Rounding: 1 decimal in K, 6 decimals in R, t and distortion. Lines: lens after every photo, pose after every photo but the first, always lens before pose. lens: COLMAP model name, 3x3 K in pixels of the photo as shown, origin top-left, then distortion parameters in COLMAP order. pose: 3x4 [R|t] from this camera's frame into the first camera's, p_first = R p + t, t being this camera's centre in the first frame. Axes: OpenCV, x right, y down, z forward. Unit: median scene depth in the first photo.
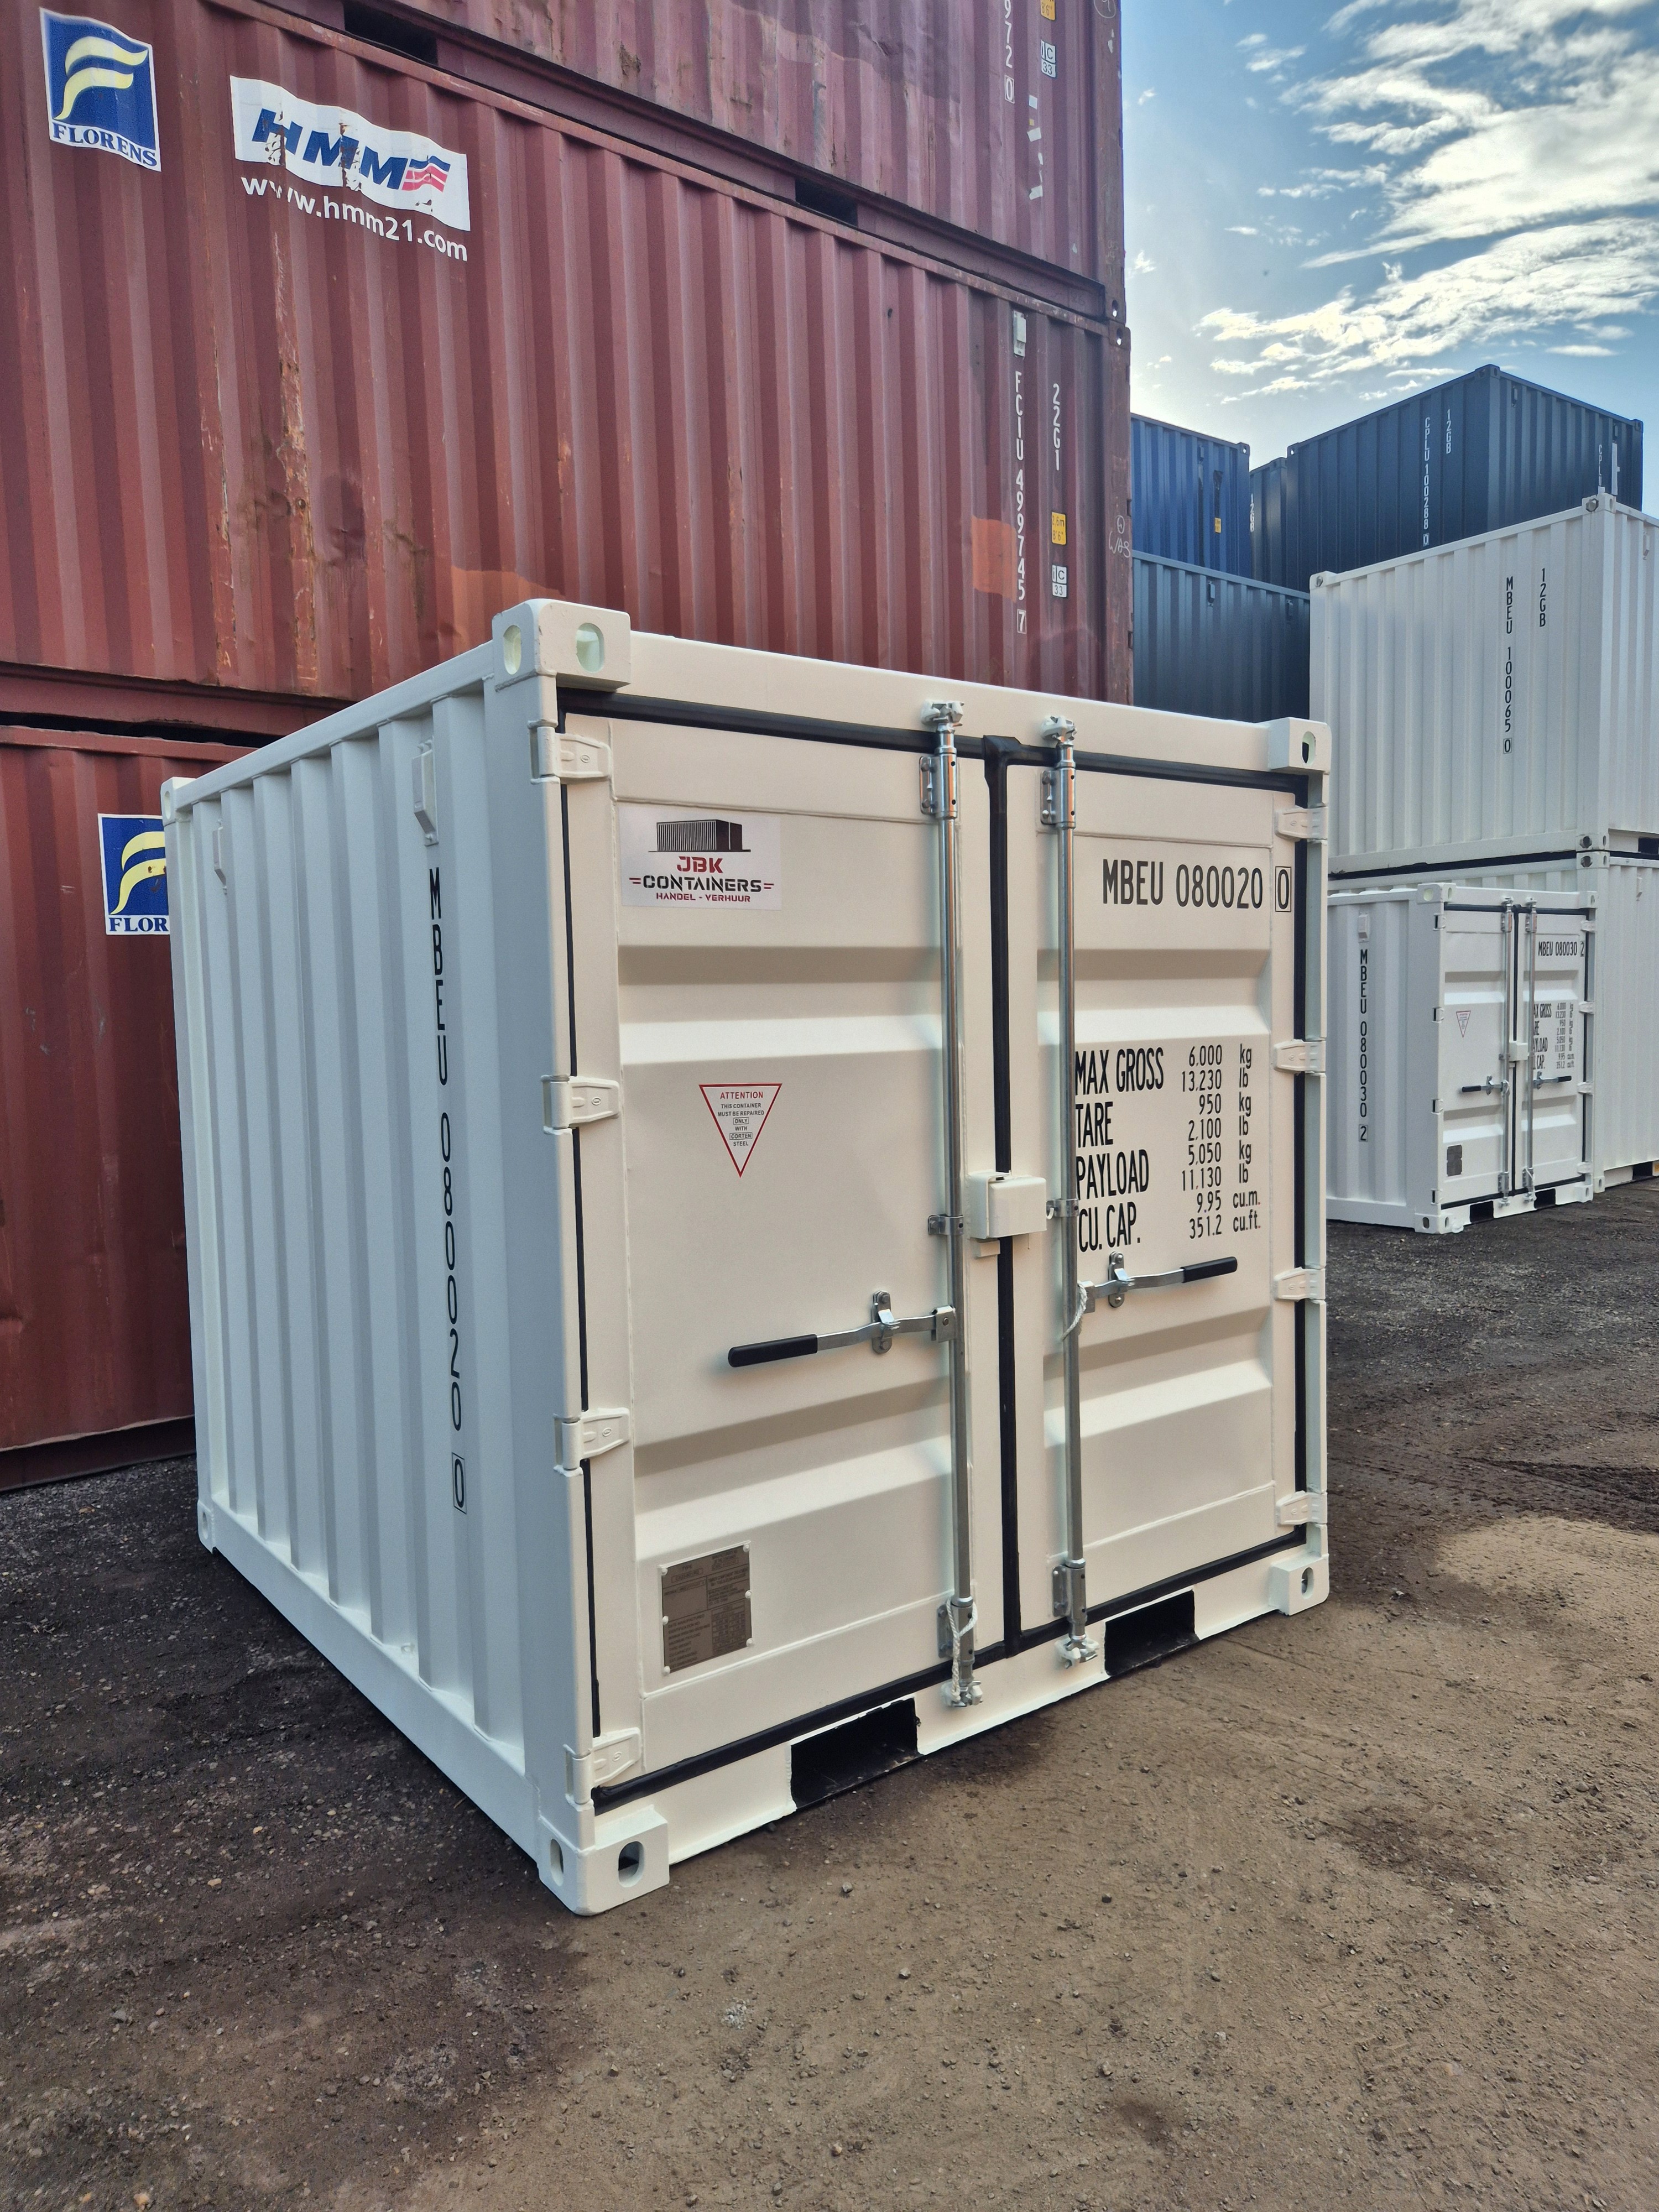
lens RADIAL K [[1488.0, 0, 910.7], [0, 1488.0, 1142.9], [0, 0, 1]] dist [0.032374, -0.029325]
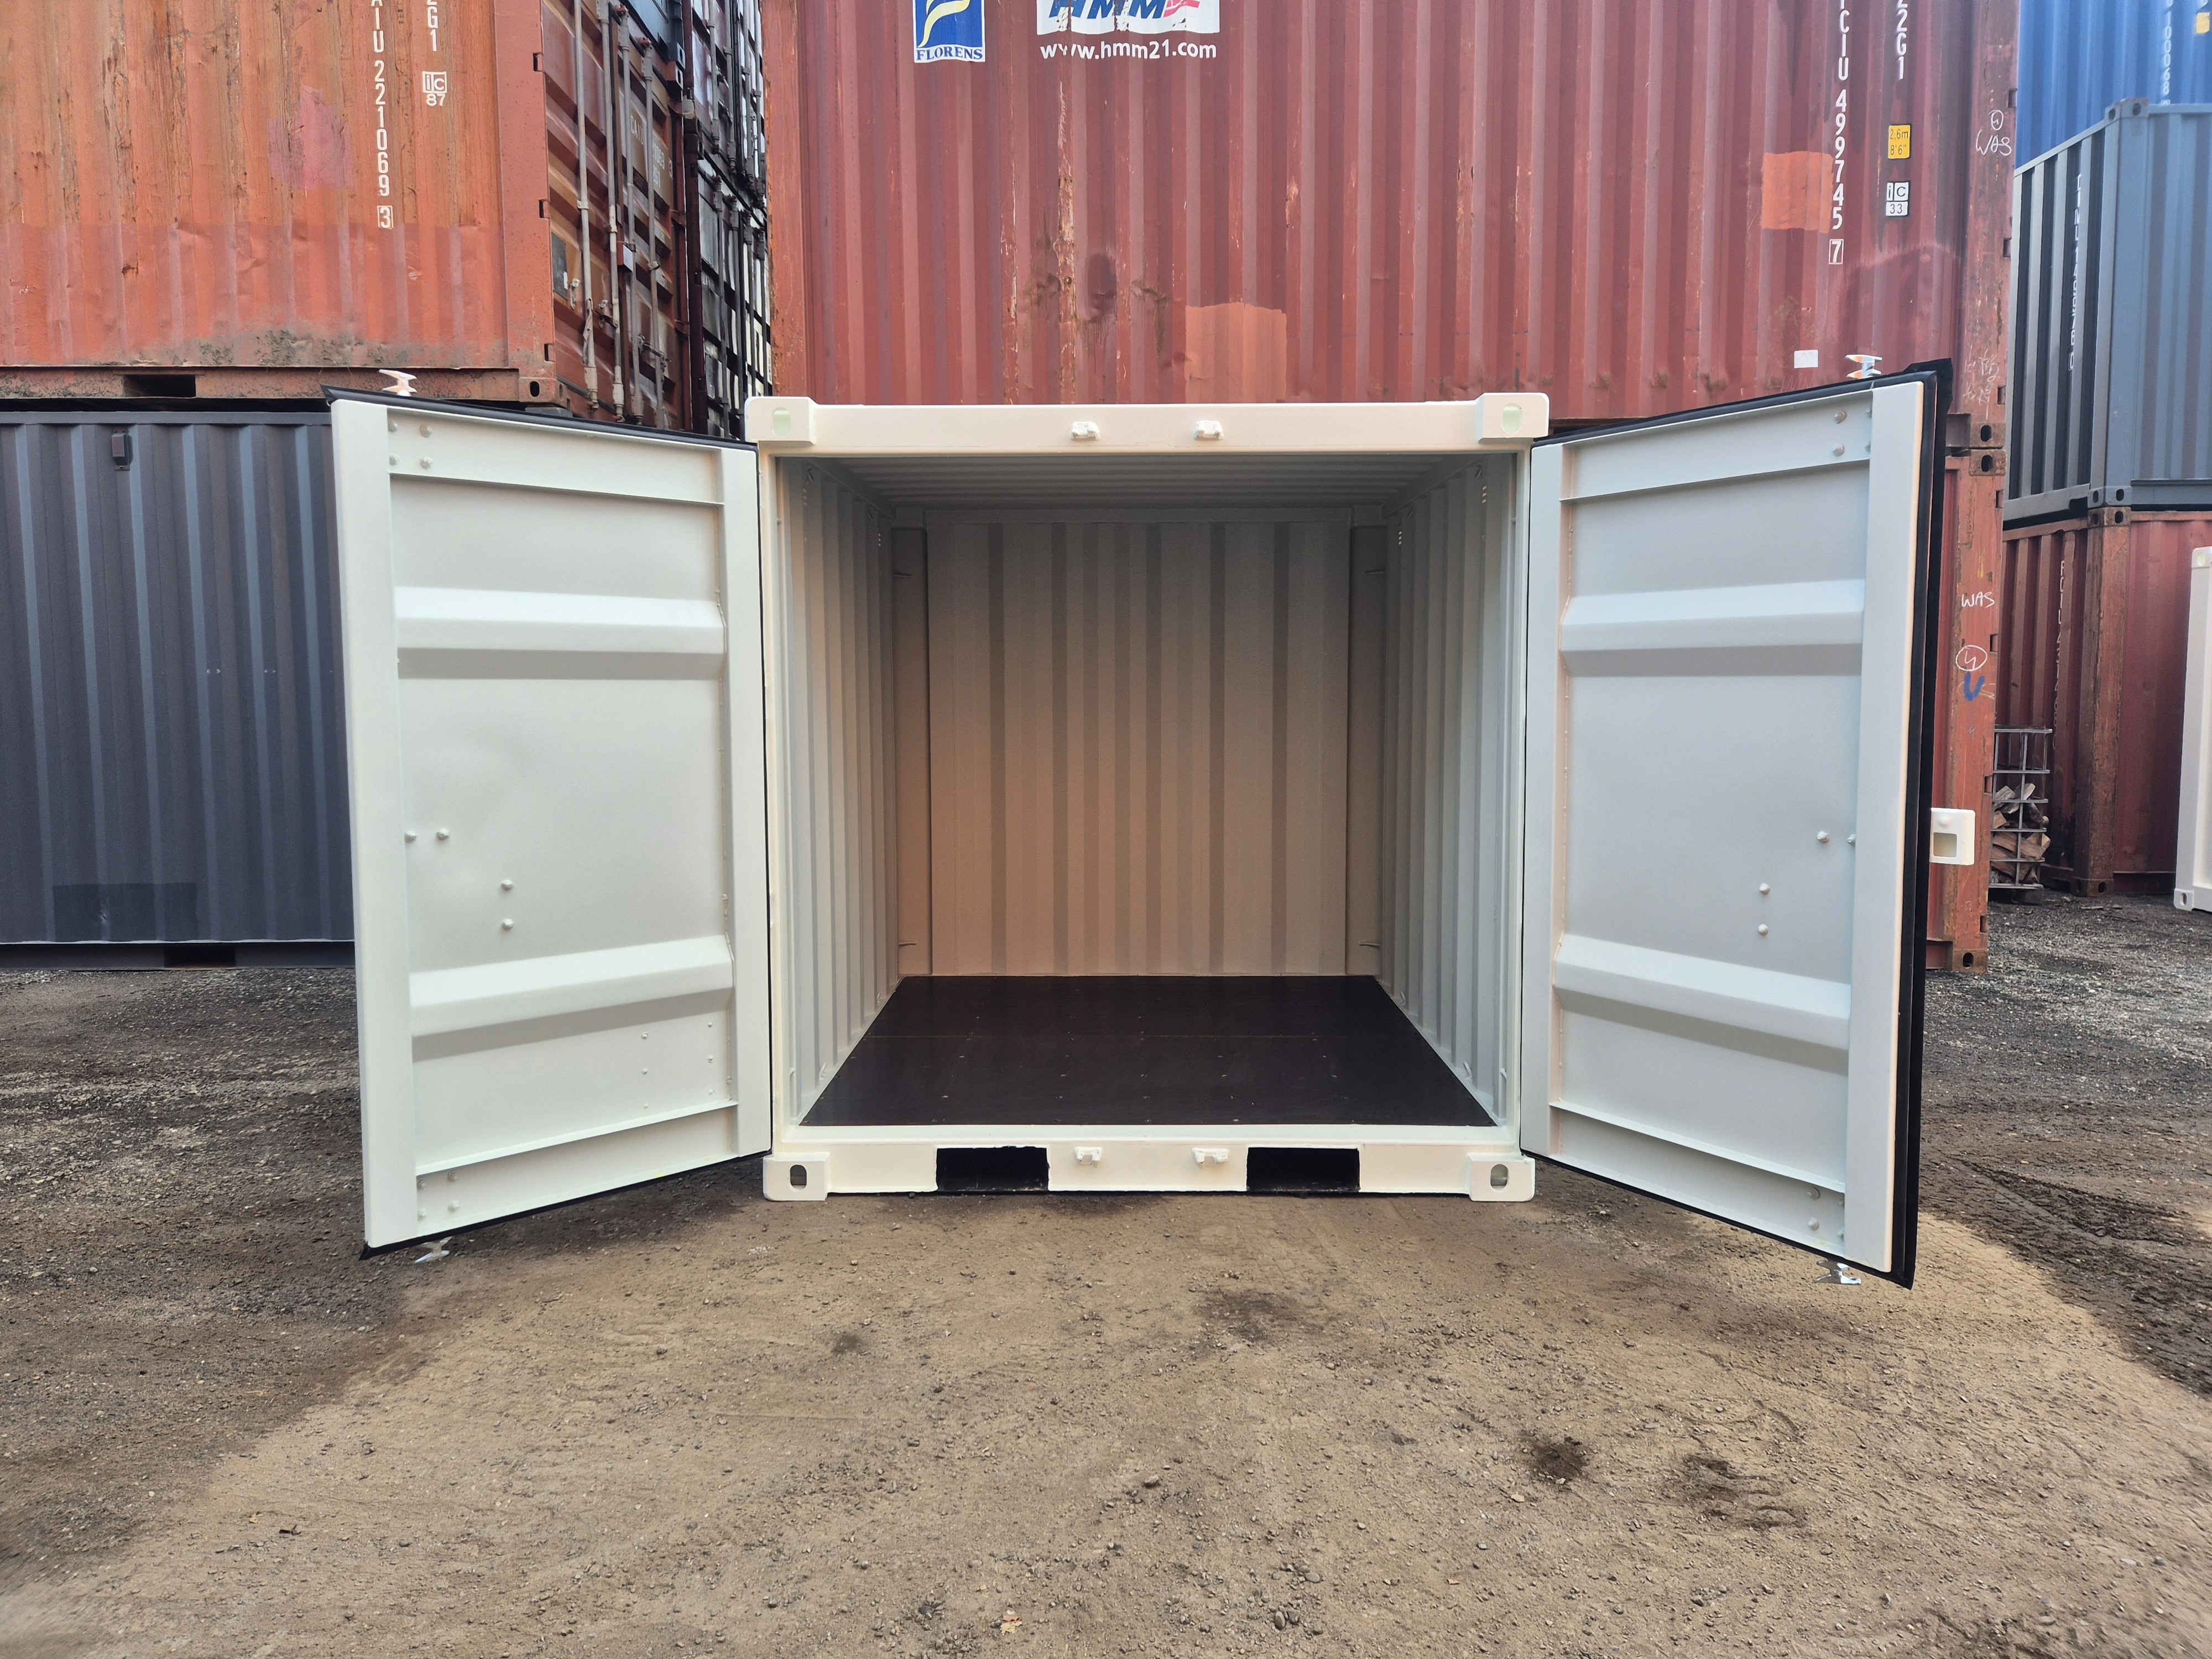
lens RADIAL K [[1488.0, 0, 1096.0], [0, 1488.0, 827.4], [0, 0, 1]] dist [0.032374, -0.029325]
pose [[0.778580, 0.072662, -0.623325, 0.477694], [-0.070435, 0.997116, 0.028258, 0.022646], [0.623581, 0.021903, 0.781452, -0.019855]]
